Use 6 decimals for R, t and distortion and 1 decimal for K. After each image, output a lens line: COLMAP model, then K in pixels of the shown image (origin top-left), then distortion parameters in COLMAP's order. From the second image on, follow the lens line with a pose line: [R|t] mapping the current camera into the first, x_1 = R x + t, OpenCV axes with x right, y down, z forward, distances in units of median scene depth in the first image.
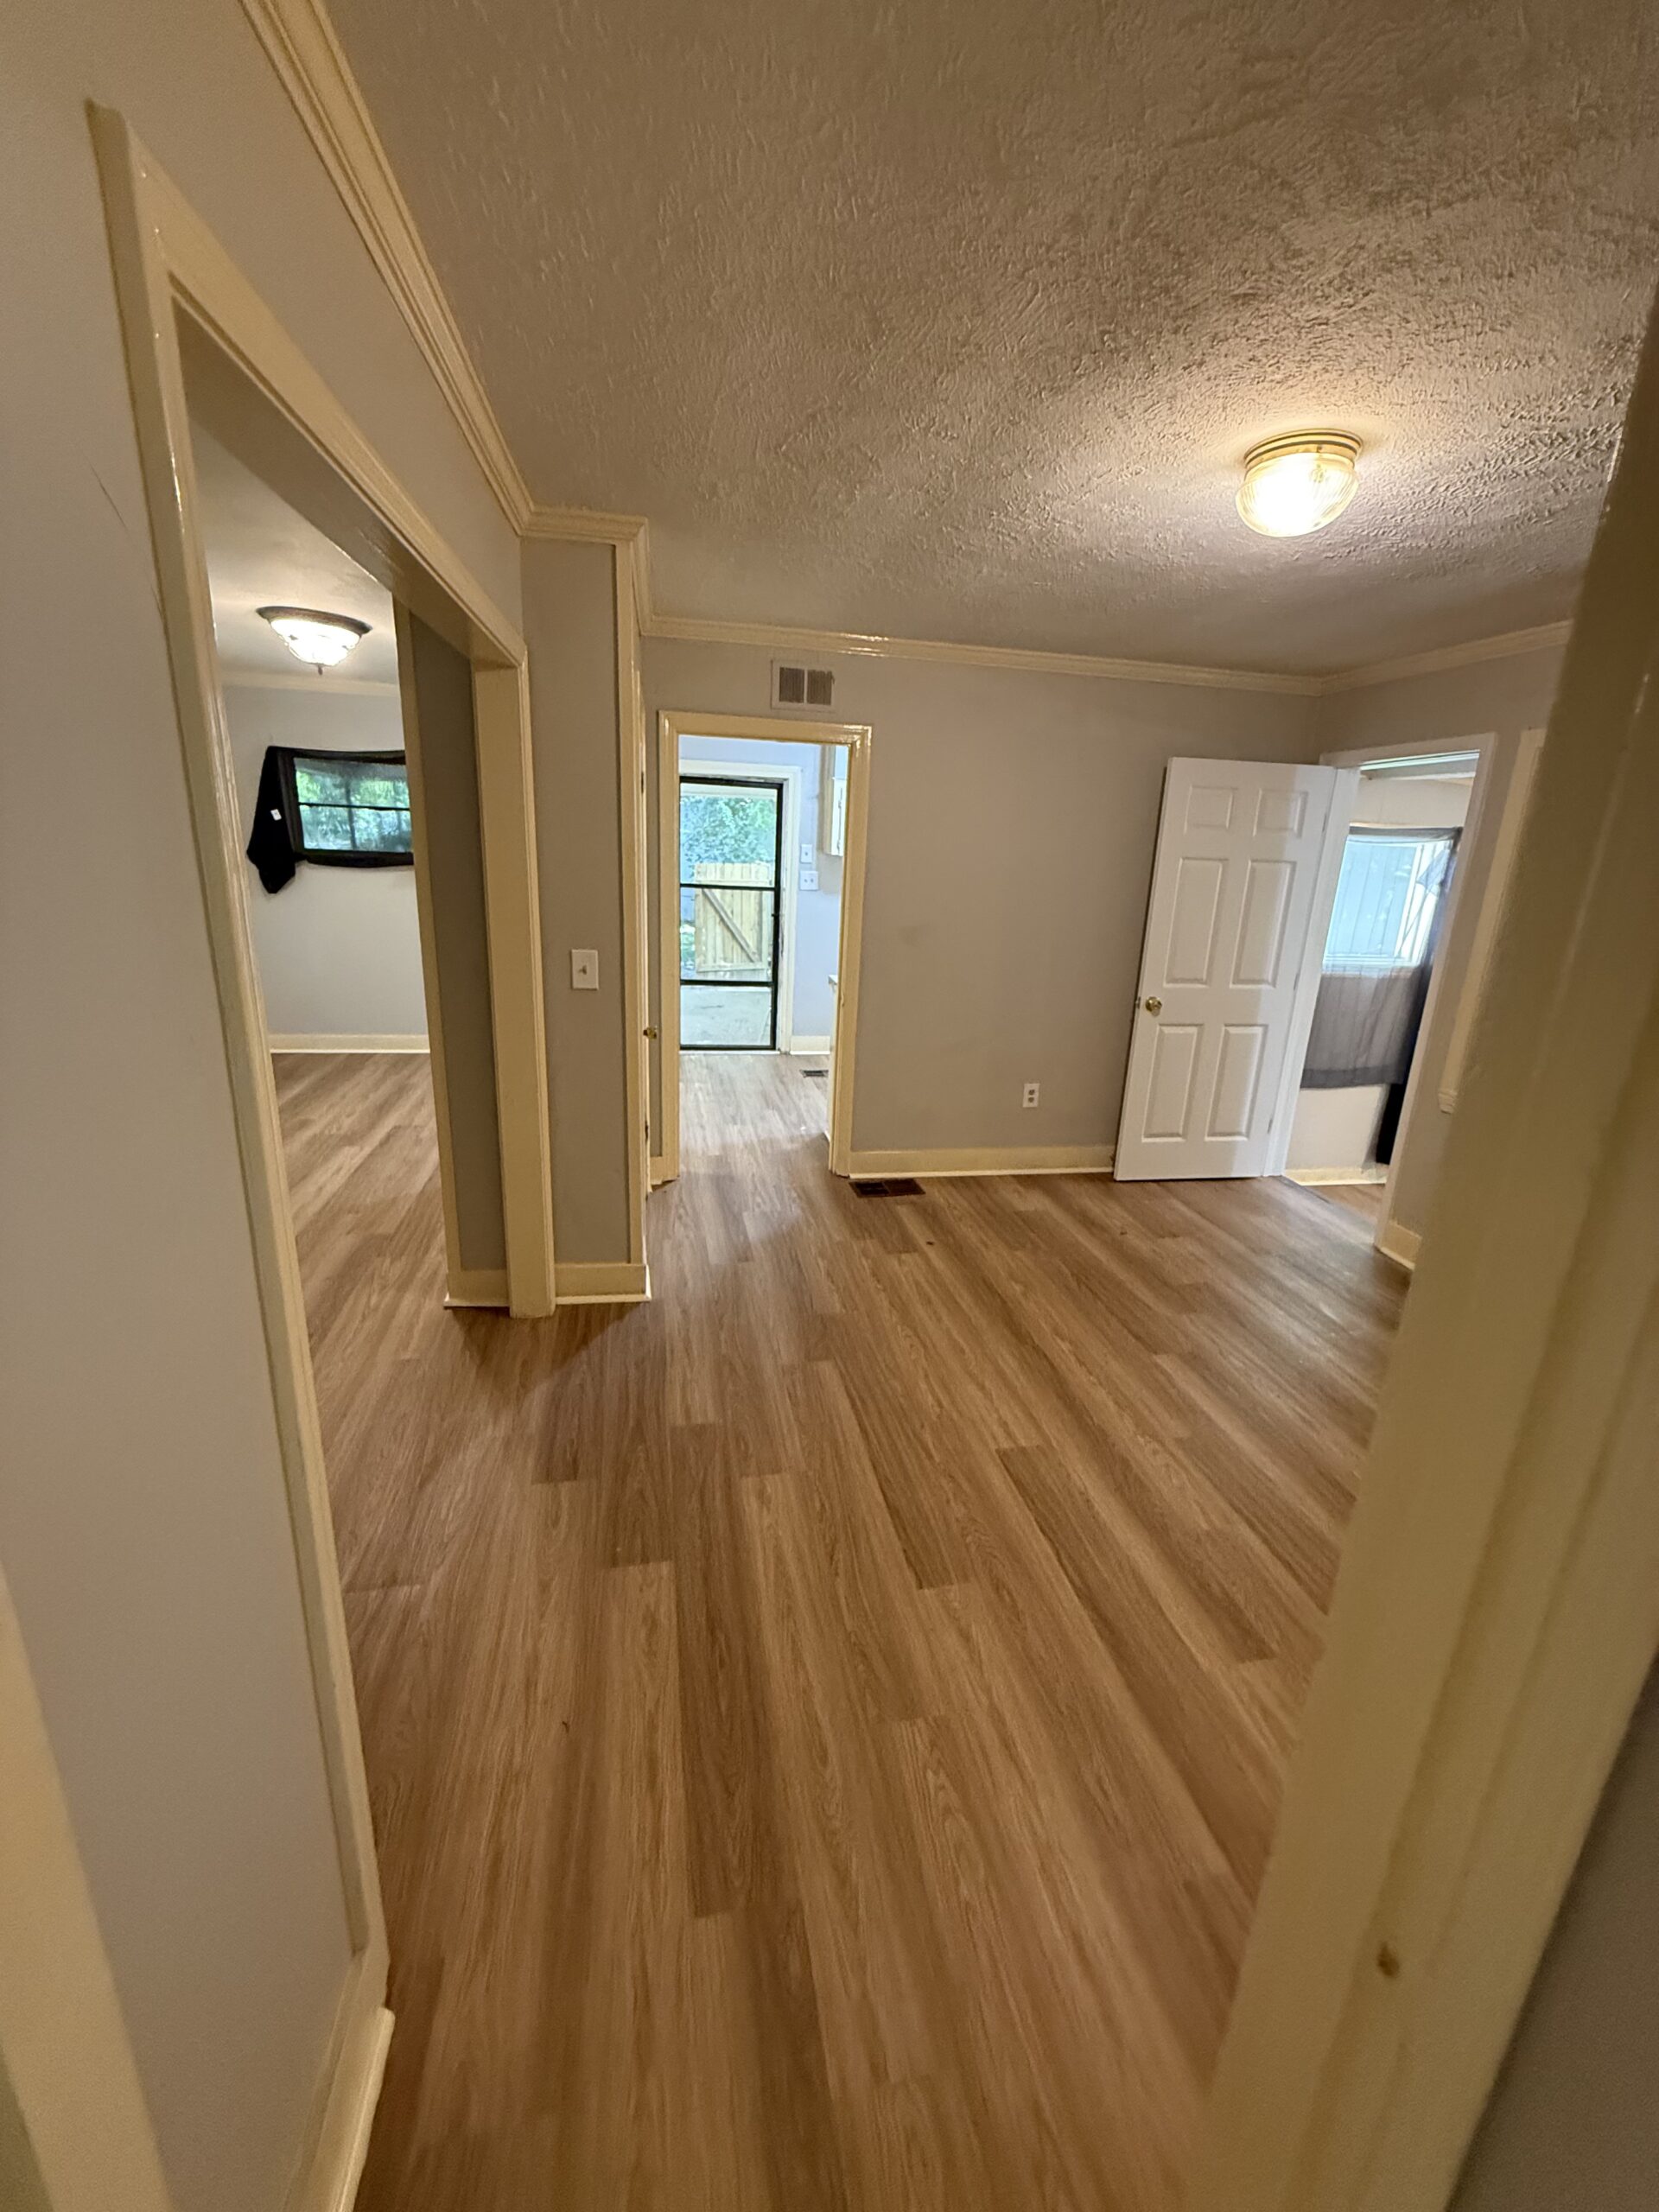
lens RADIAL K [[883.1, 0, 834.2], [0, 883.1, 1102.9], [0, 0, 1]] dist [0.001511, 0.000444]
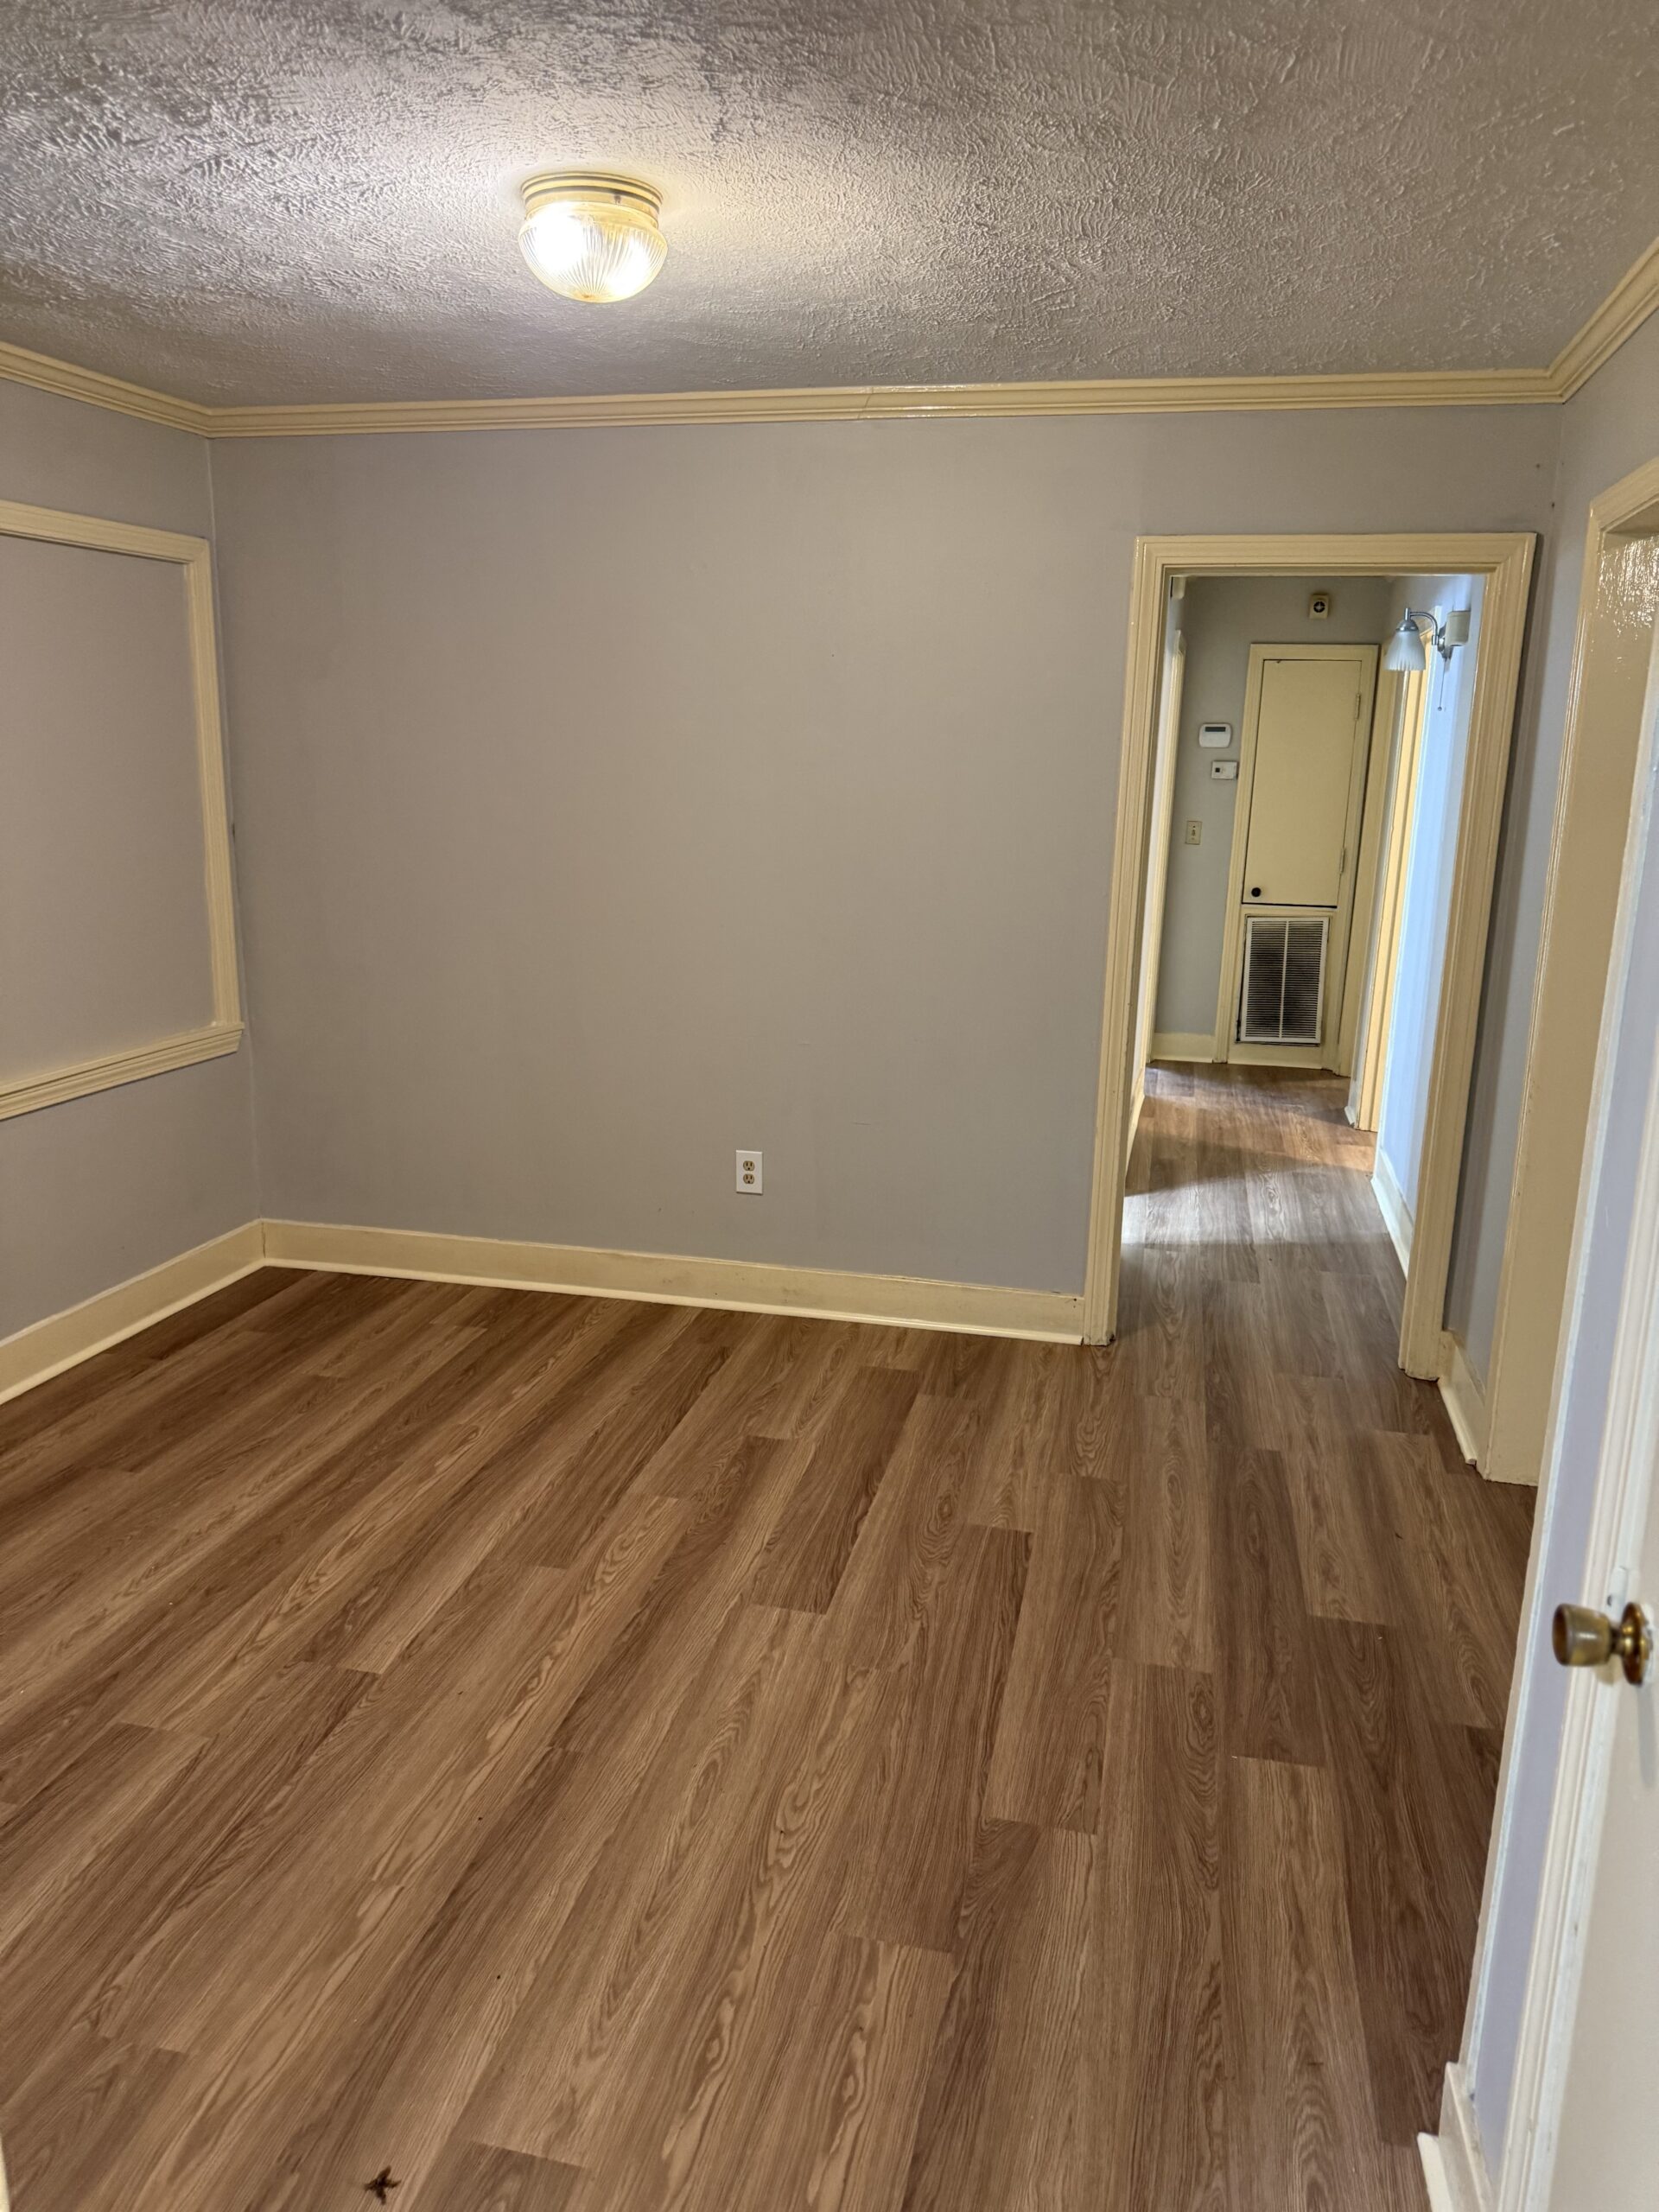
lens RADIAL K [[1583.1, 0, 829.5], [0, 1583.1, 1106.0], [0, 0, 1]] dist [0.144417, -0.217285]
pose [[-0.911317, -0.155155, 0.381352, -0.239533], [0.053009, 0.874342, 0.482406, -0.564162], [-0.408280, 0.459840, -0.788578, 1.868365]]
